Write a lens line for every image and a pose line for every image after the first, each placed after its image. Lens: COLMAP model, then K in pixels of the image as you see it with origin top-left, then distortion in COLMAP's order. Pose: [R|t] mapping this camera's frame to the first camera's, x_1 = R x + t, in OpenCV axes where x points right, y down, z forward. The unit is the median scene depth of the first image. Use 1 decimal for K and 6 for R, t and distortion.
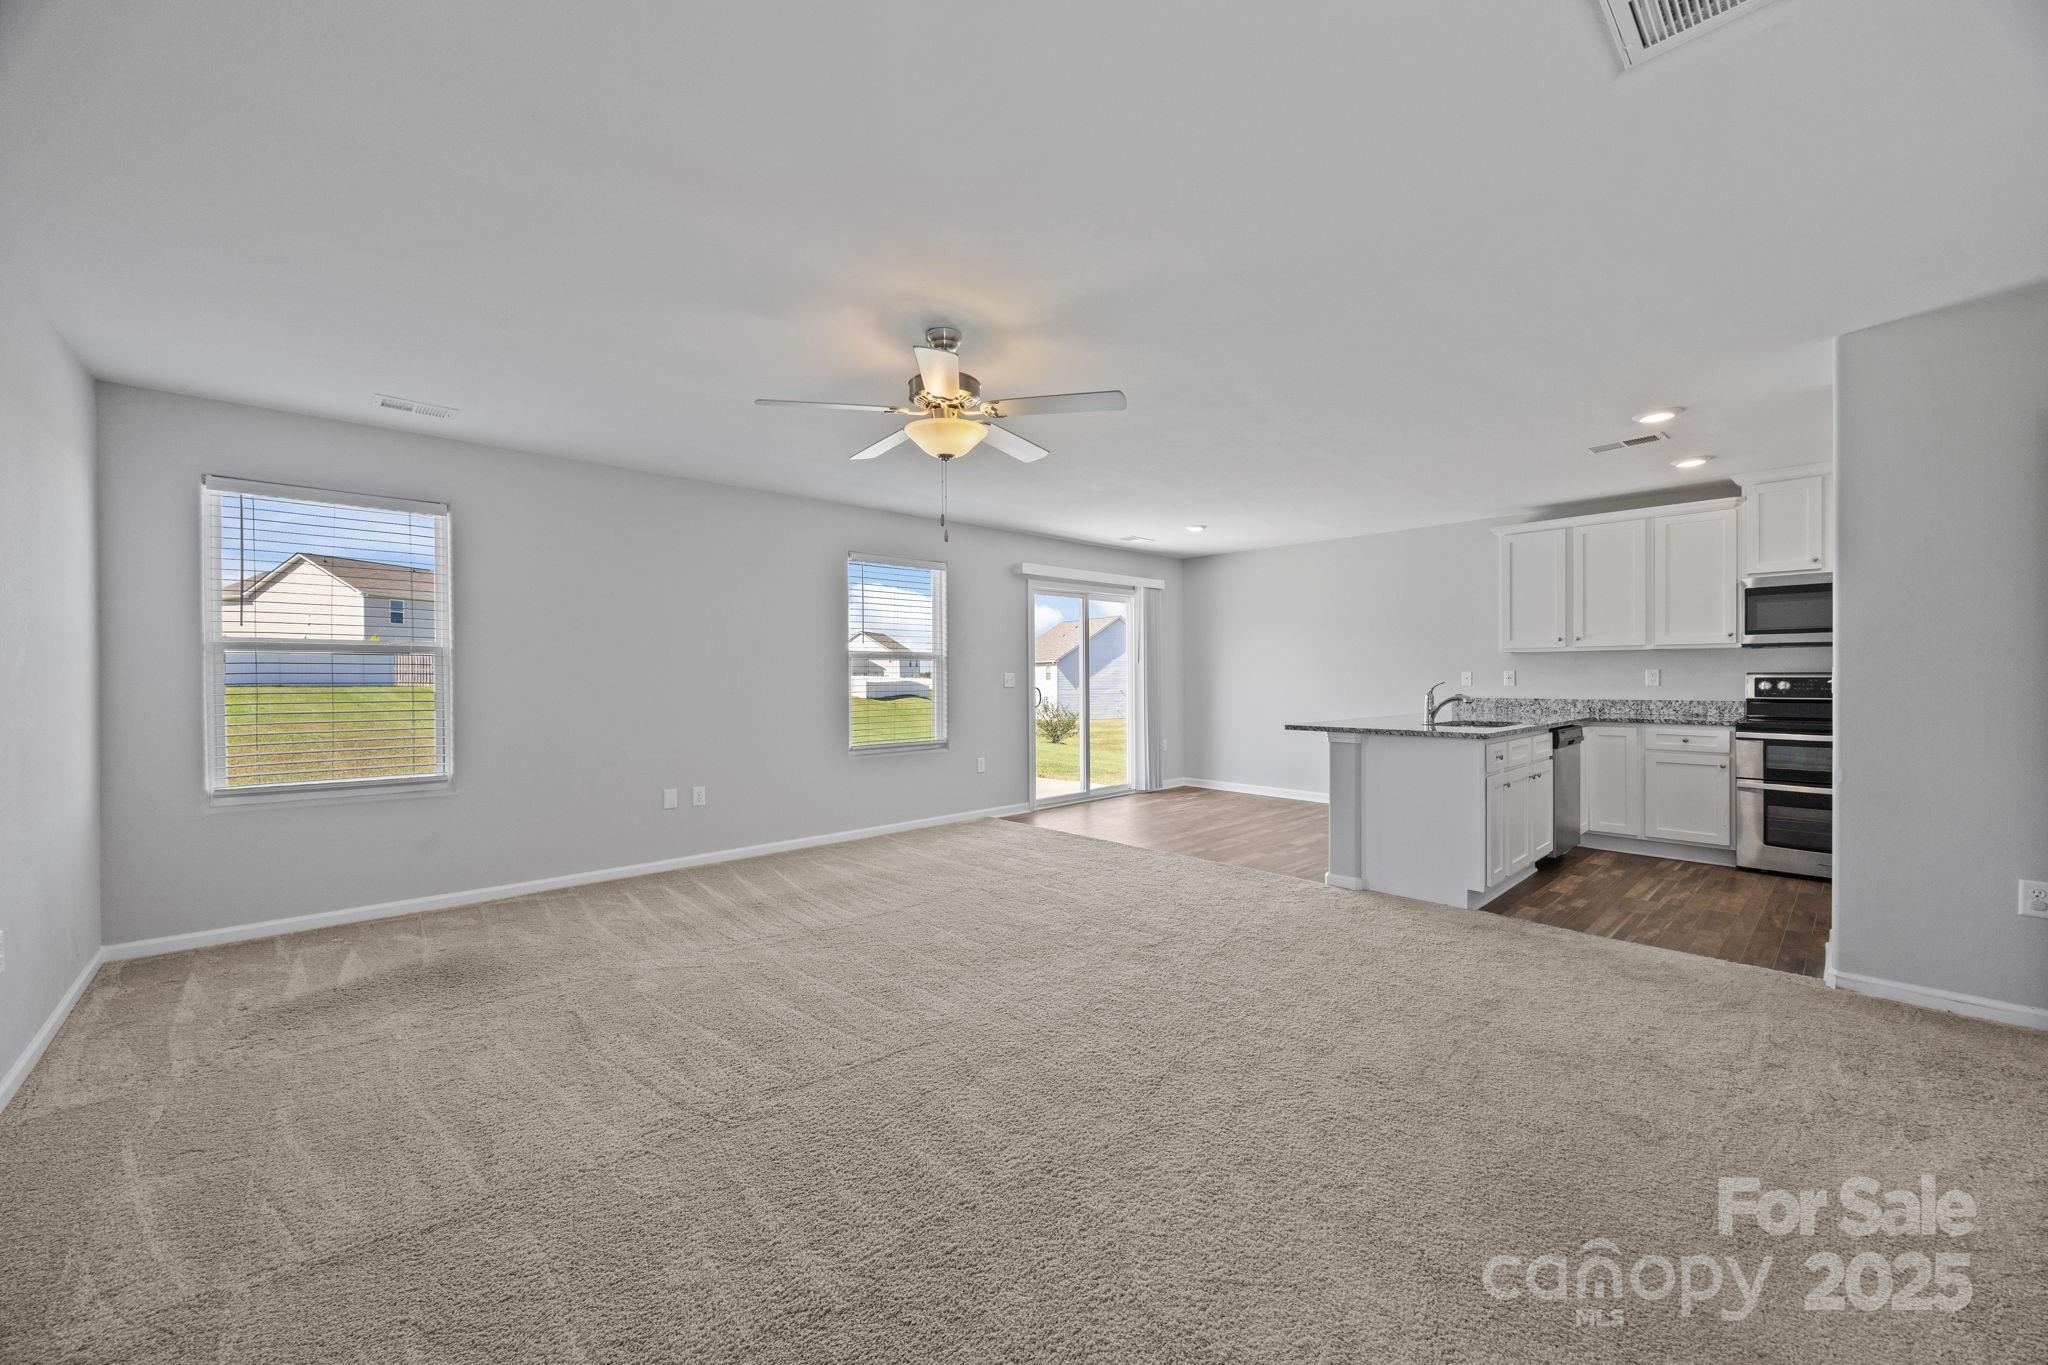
lens RADIAL K [[783.4, 0, 1020.7], [0, 783.4, 681.2], [0, 0, 1]] dist [0.002042, 0.000188]
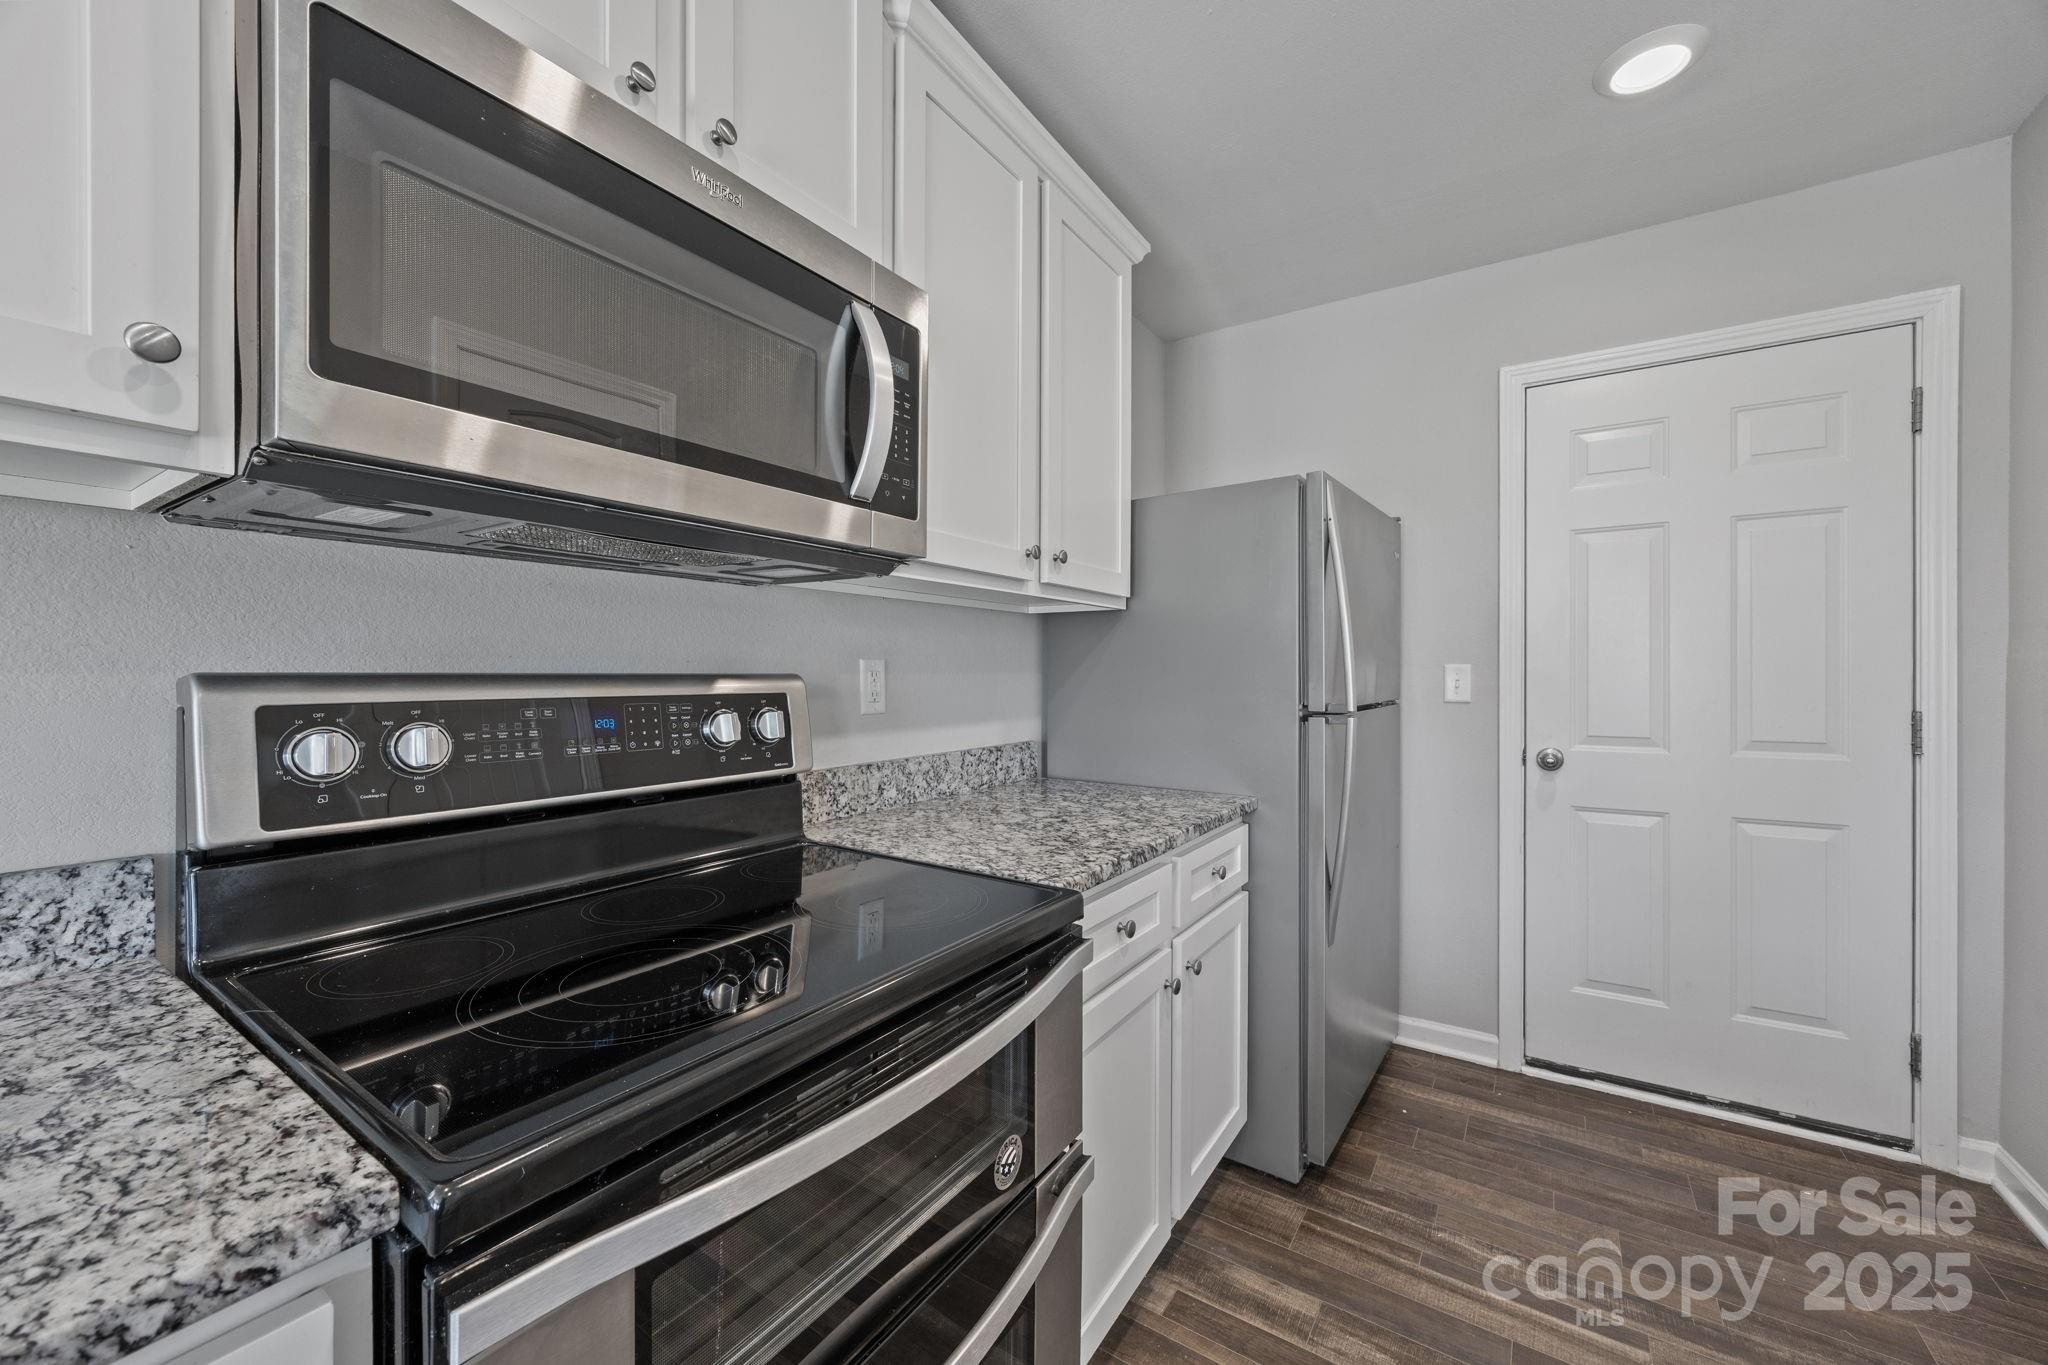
lens RADIAL K [[783.4, 0, 1019.2], [0, 783.4, 677.2], [0, 0, 1]] dist [0.002042, 0.000188]
pose [[-0.229764, 0.001062, 0.973246, 0.748808], [0.006852, 0.999976, 0.000527, -0.009220], [-0.973222, 0.006790, -0.229766, 0.888900]]
